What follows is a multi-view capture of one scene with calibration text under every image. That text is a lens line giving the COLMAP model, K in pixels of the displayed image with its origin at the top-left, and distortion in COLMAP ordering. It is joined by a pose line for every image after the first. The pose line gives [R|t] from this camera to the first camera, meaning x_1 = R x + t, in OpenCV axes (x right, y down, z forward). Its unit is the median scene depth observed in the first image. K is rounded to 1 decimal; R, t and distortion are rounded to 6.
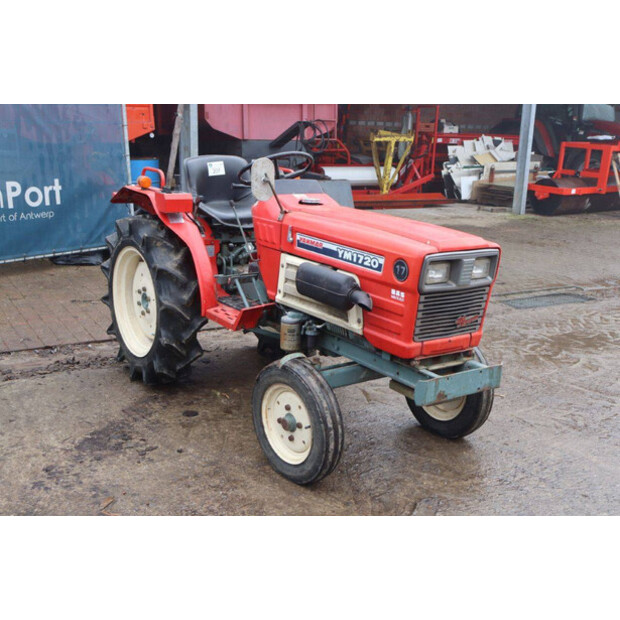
lens RADIAL K [[744.4, 0, 310.7], [0, 744.4, 311.3], [0, 0, 1]] dist [0.028660, 0.000000]
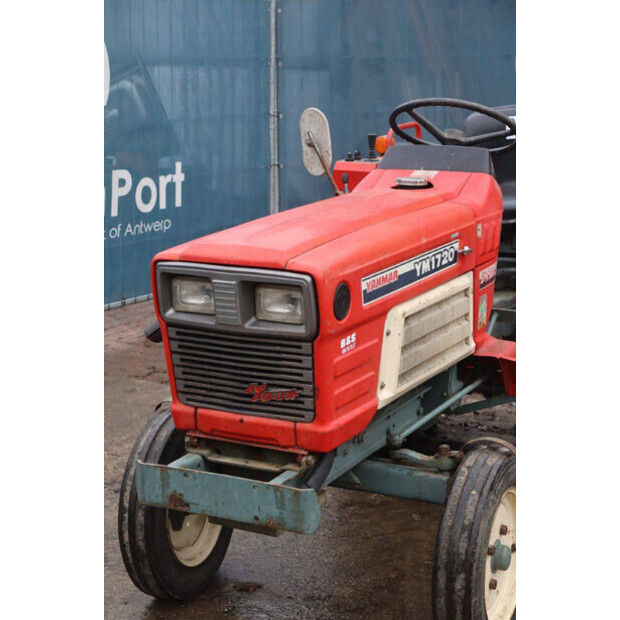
lens RADIAL K [[1327.7, 0, 308.3], [0, 1327.7, 311.2], [0, 0, 1]] dist [0.351866, 0.000000]
pose [[0.449599, 0.142323, -0.881819, 1.107553], [-0.193499, 0.979301, 0.059399, -0.115074], [0.872020, 0.143925, 0.467832, 0.544496]]
